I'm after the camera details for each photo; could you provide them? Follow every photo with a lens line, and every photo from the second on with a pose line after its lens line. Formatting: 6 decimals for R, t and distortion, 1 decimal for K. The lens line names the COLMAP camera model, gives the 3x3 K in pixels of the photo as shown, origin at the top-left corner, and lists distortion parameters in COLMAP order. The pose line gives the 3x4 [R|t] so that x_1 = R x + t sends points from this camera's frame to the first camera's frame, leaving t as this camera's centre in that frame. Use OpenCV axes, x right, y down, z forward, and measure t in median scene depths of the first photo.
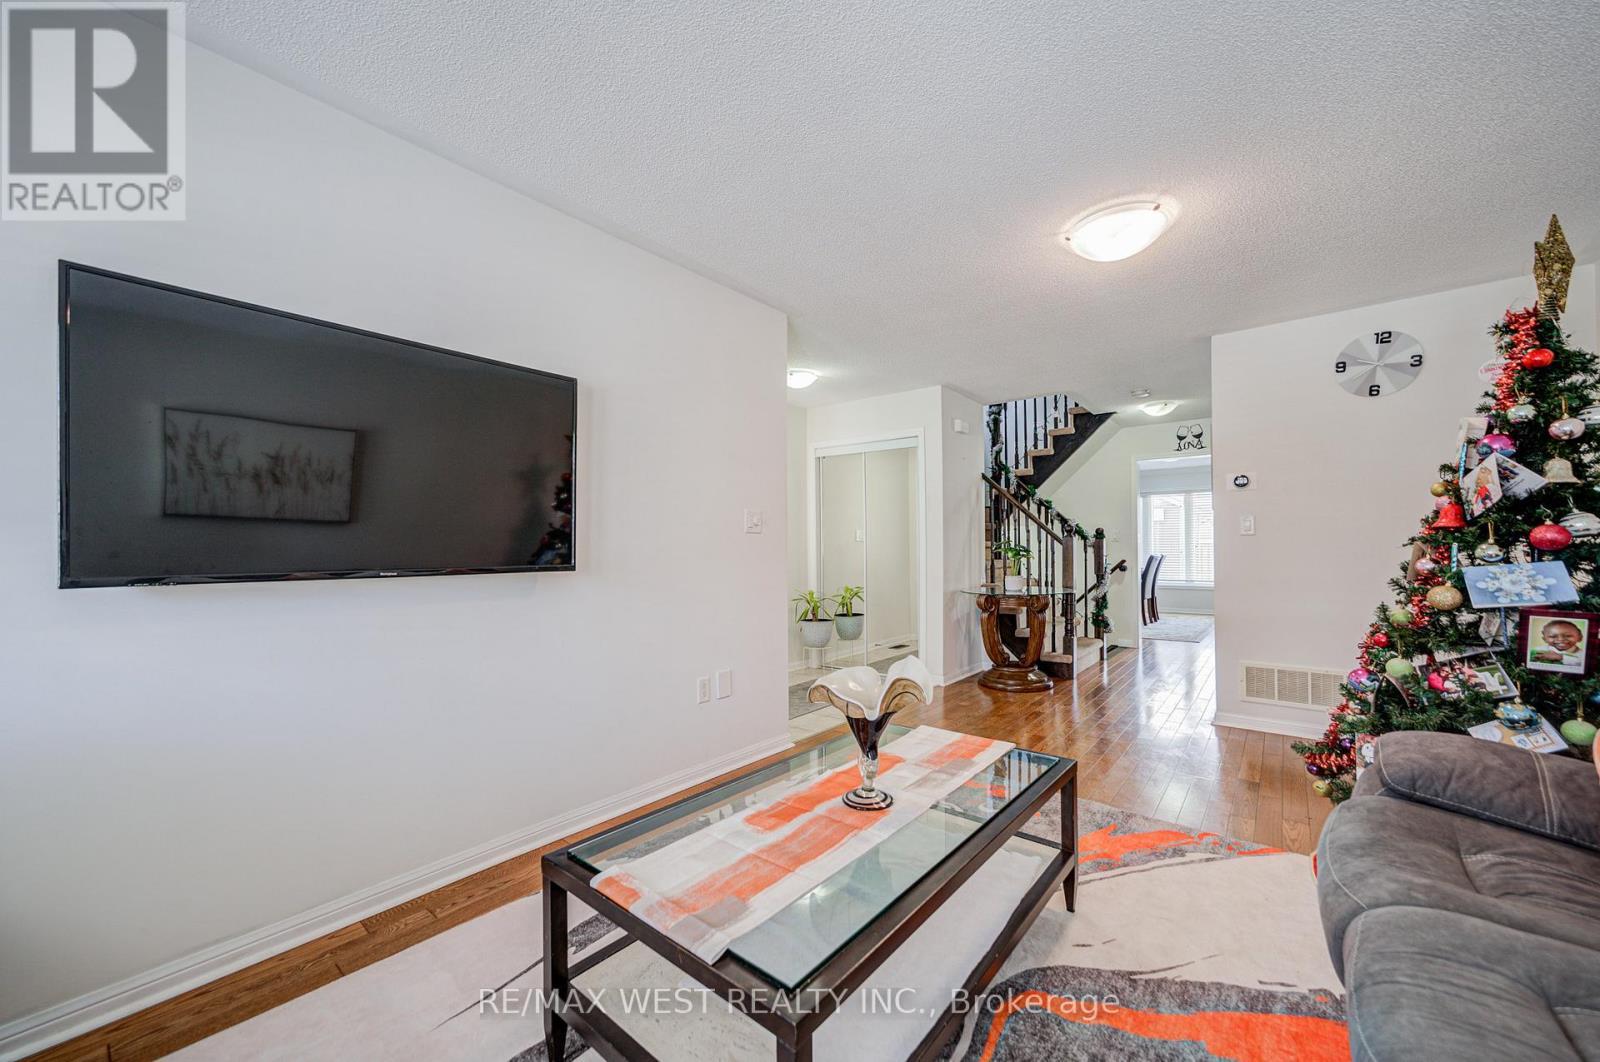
lens RADIAL K [[643.1, 0, 777.1], [0, 643.1, 539.7], [0, 0, 1]] dist [-0.002787, -0.000010]
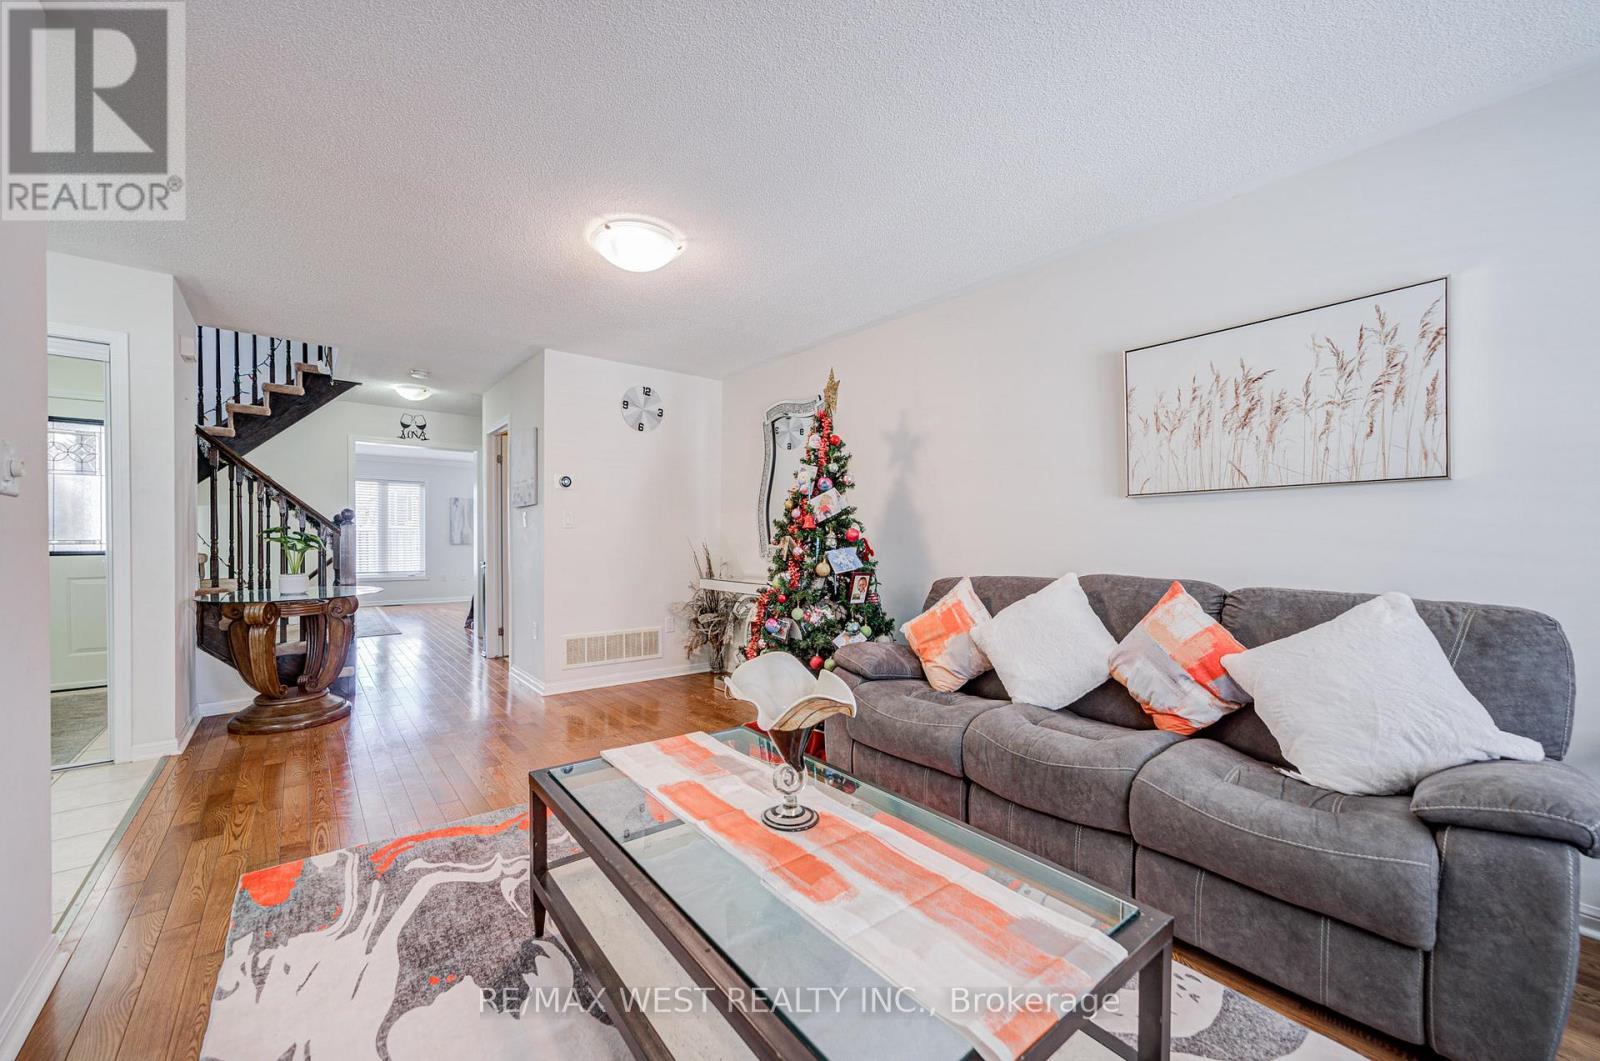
lens RADIAL K [[643.1, 0, 777.1], [0, 643.1, 539.2], [0, 0, 1]] dist [-0.002787, -0.000010]
pose [[0.163658, 0.006762, 0.986494, -0.389497], [-0.019329, 0.999807, -0.003647, 0.010712], [-0.986328, -0.018471, 0.163757, 0.458877]]
